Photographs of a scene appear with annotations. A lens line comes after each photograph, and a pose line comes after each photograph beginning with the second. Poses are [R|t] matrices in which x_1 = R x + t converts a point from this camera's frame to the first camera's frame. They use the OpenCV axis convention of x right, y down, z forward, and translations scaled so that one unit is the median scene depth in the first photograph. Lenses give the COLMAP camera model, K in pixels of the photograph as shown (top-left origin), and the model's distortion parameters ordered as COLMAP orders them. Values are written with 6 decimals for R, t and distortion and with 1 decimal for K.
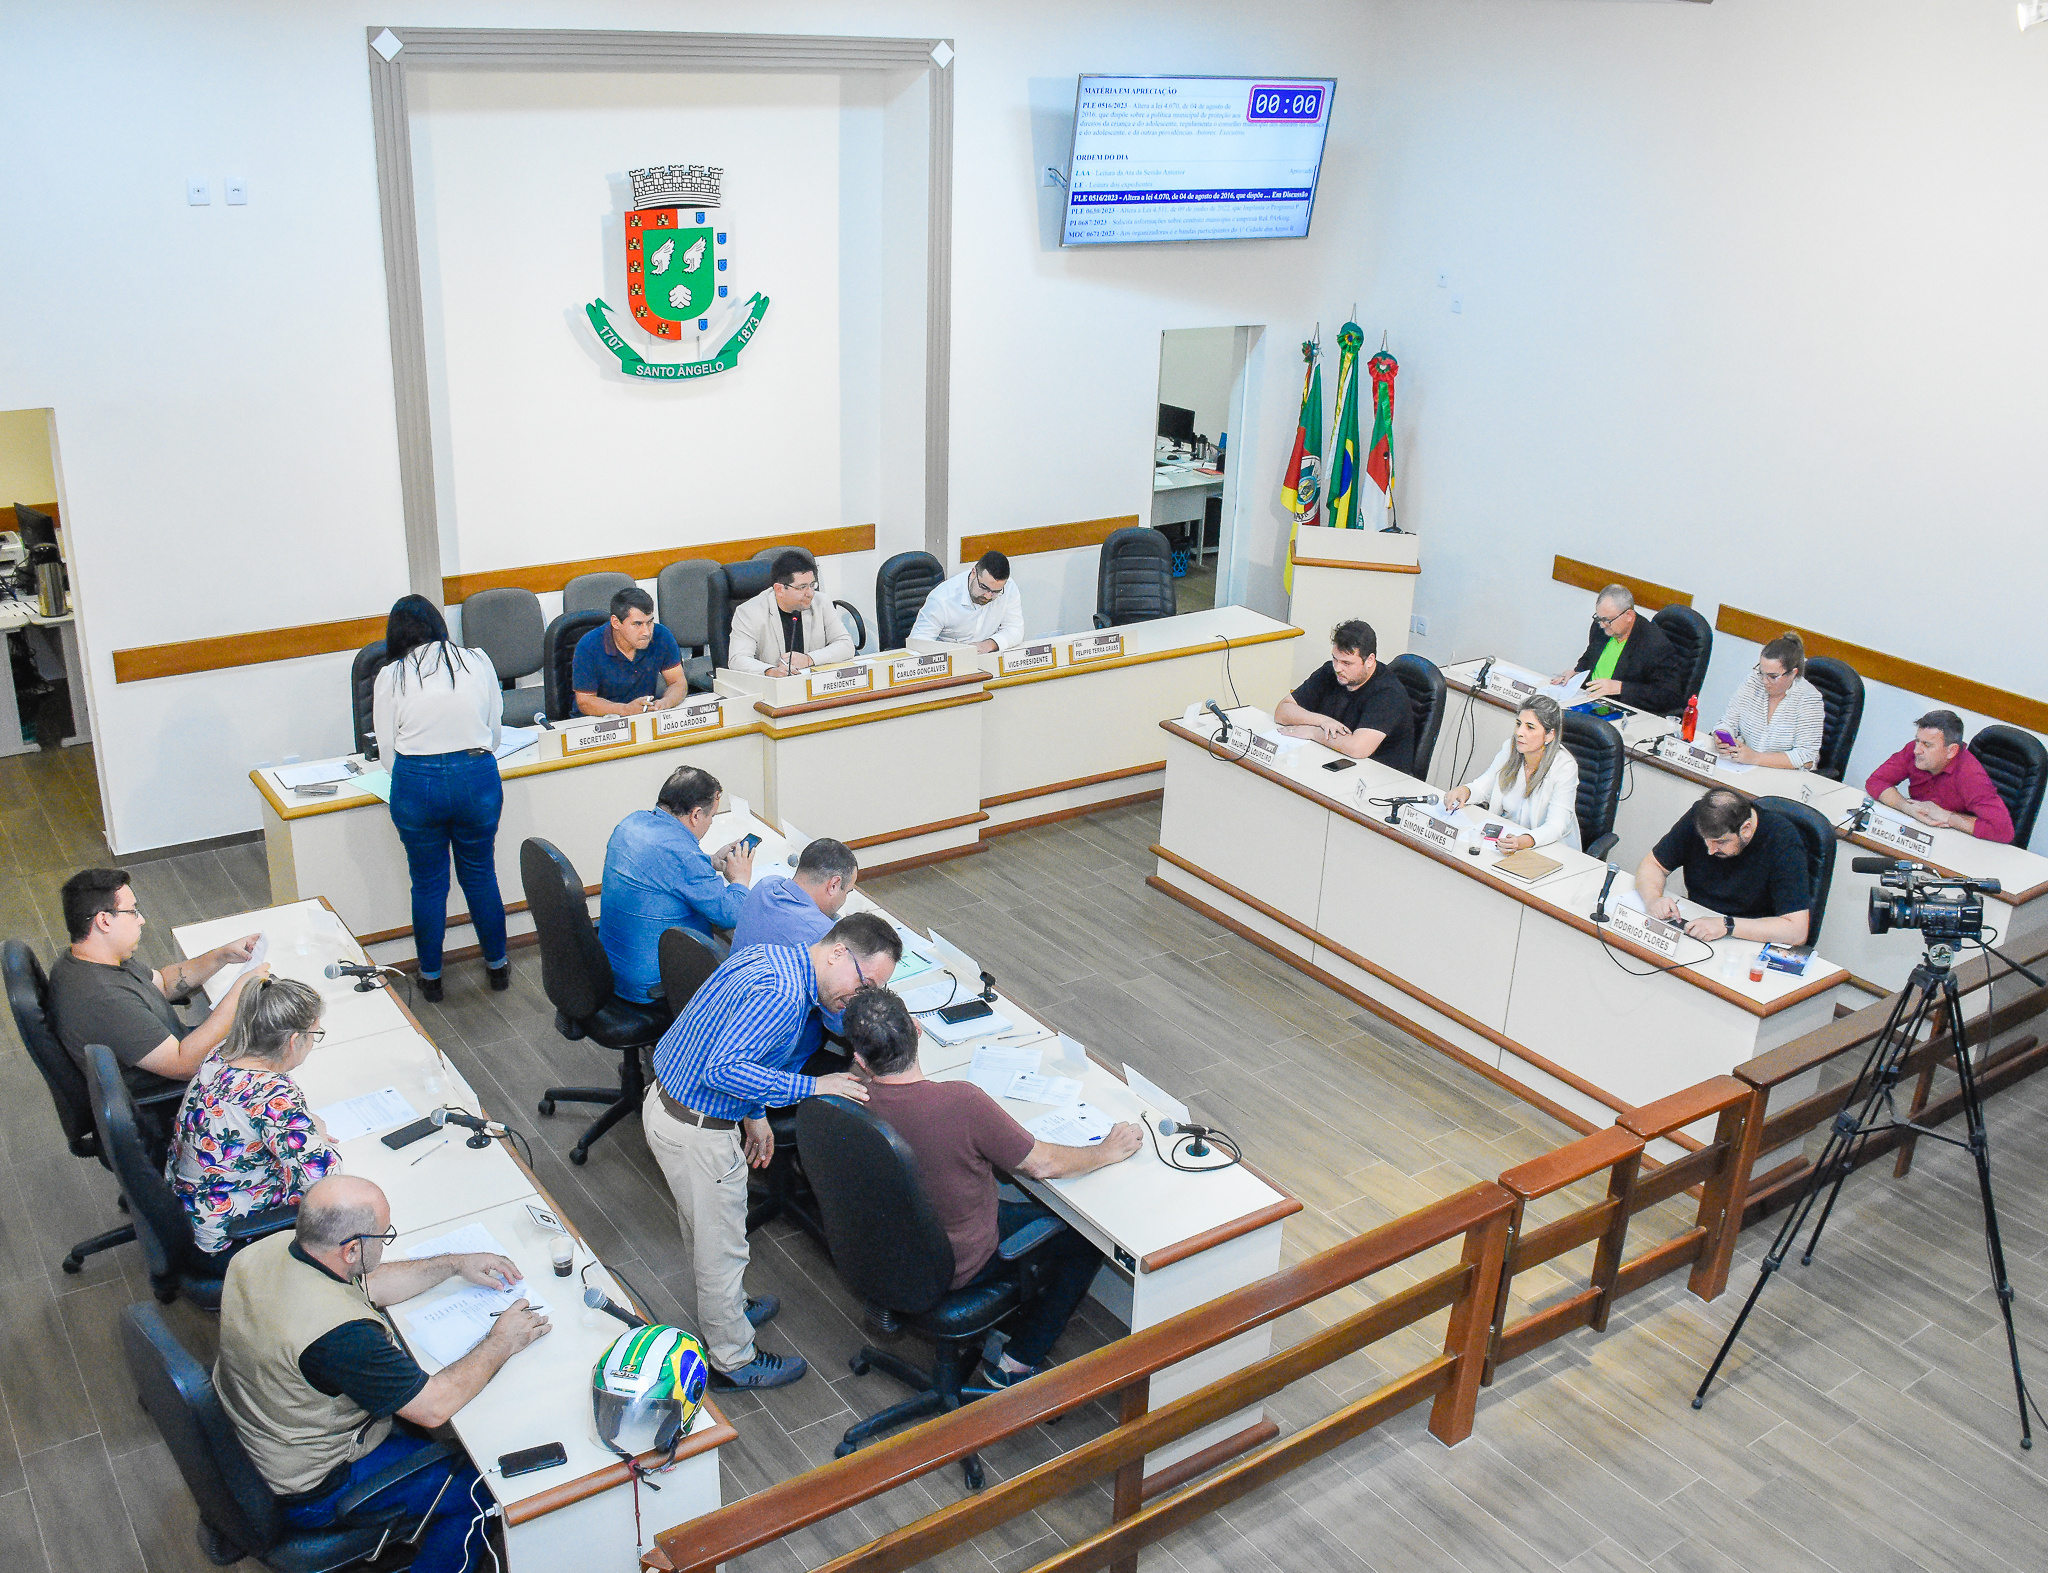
lens RADIAL K [[1906.8, 0, 1024.0], [0, 1906.8, 786.5], [0, 0, 1]] dist [-0.152387, 0.000379]
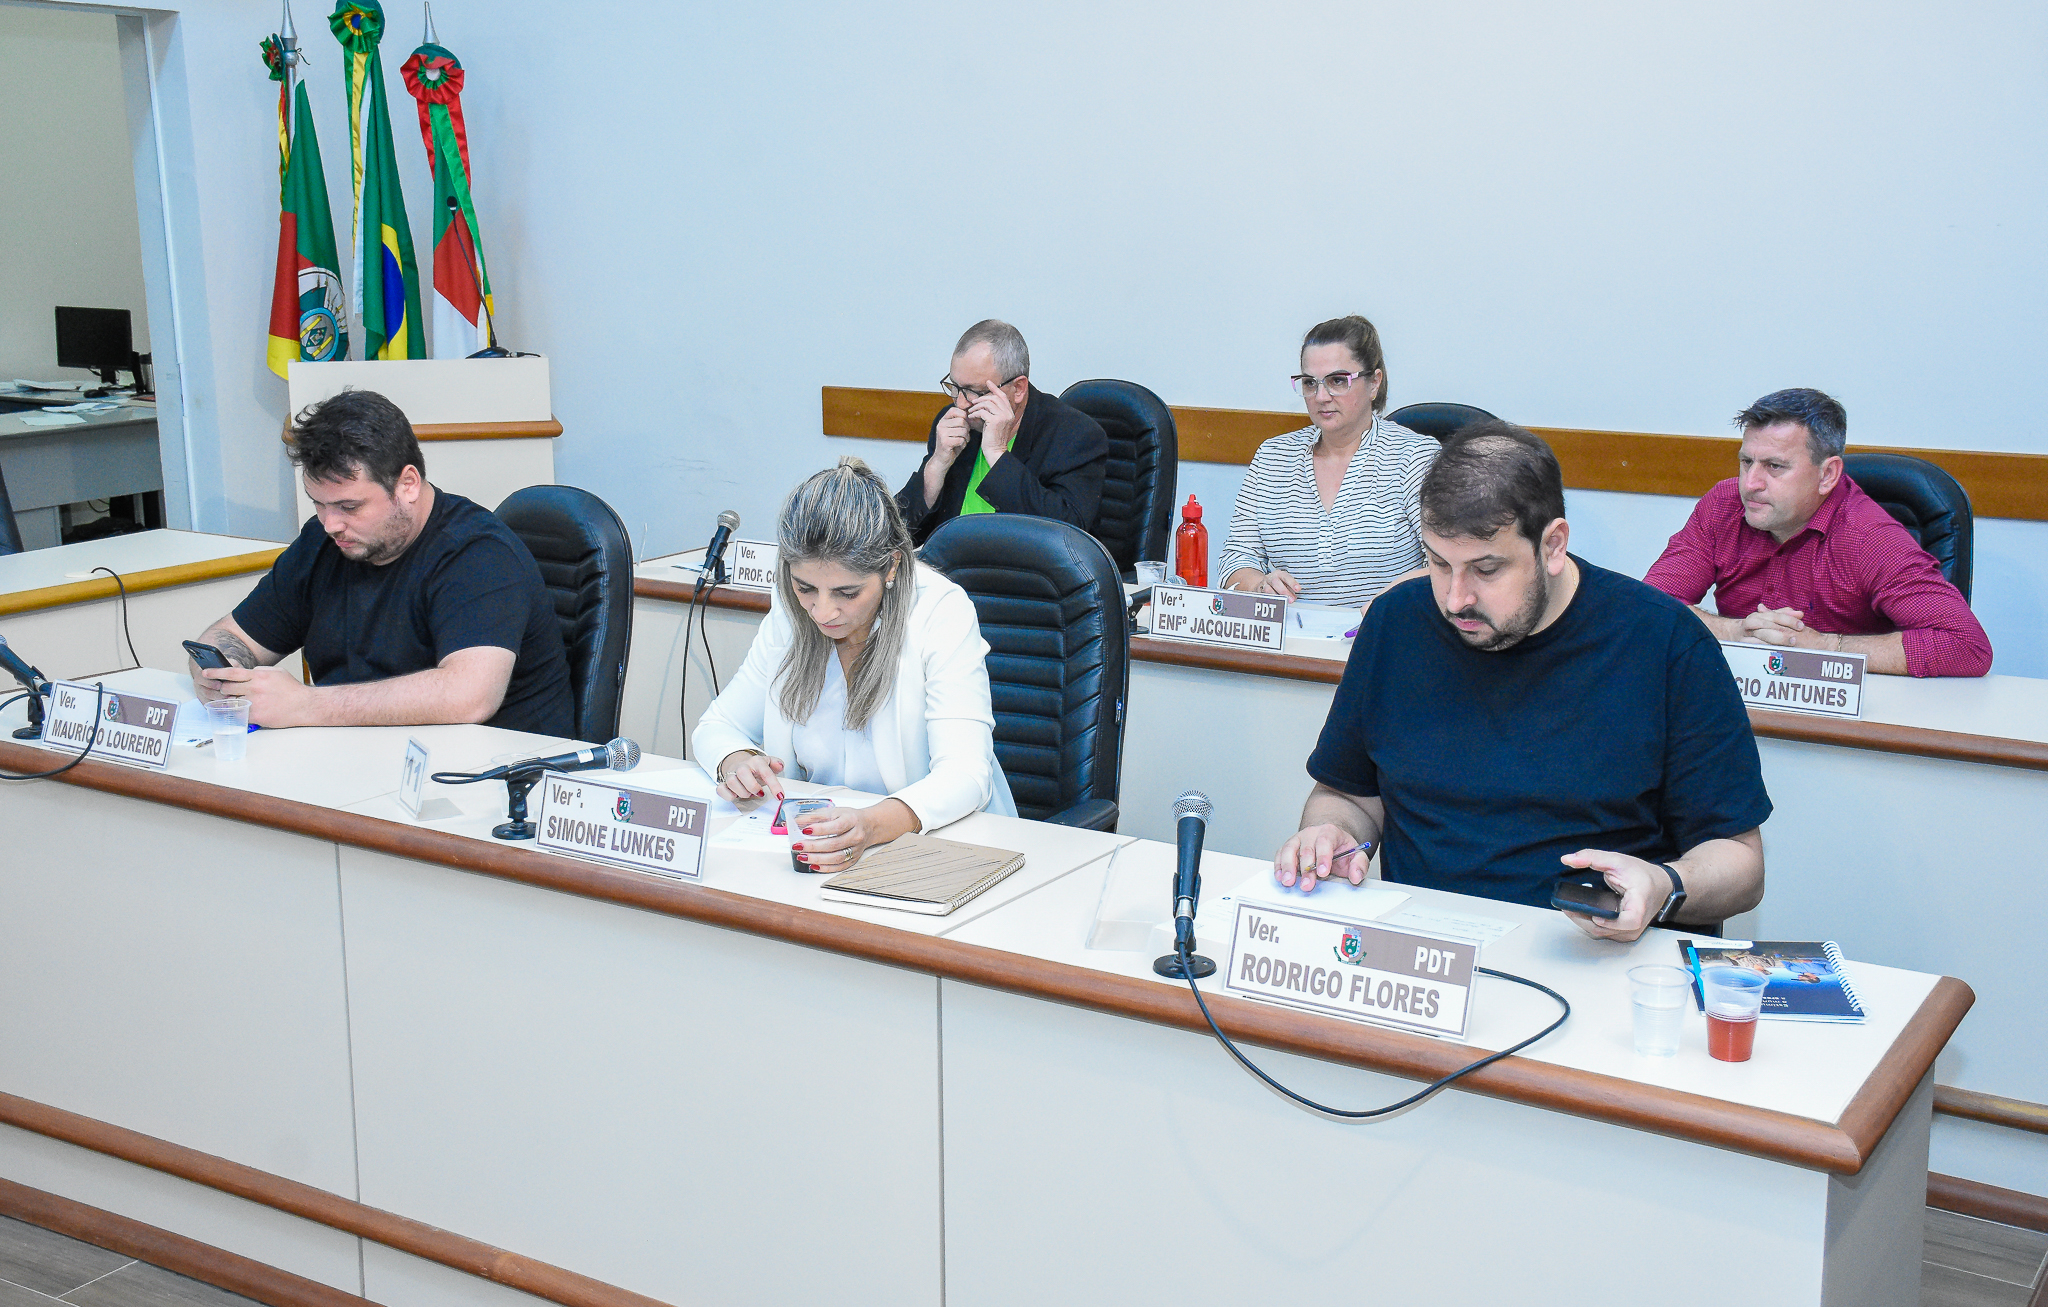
lens RADIAL K [[2515.4, 0, 1024.0], [0, 2515.4, 653.5], [0, 0, 1]] dist [-0.011209, 0.418106]
pose [[0.926294, -0.130075, 0.353638, 0.097340], [0.179597, 0.977470, -0.110891, 0.042663], [-0.331246, 0.166230, 0.928786, 0.428440]]
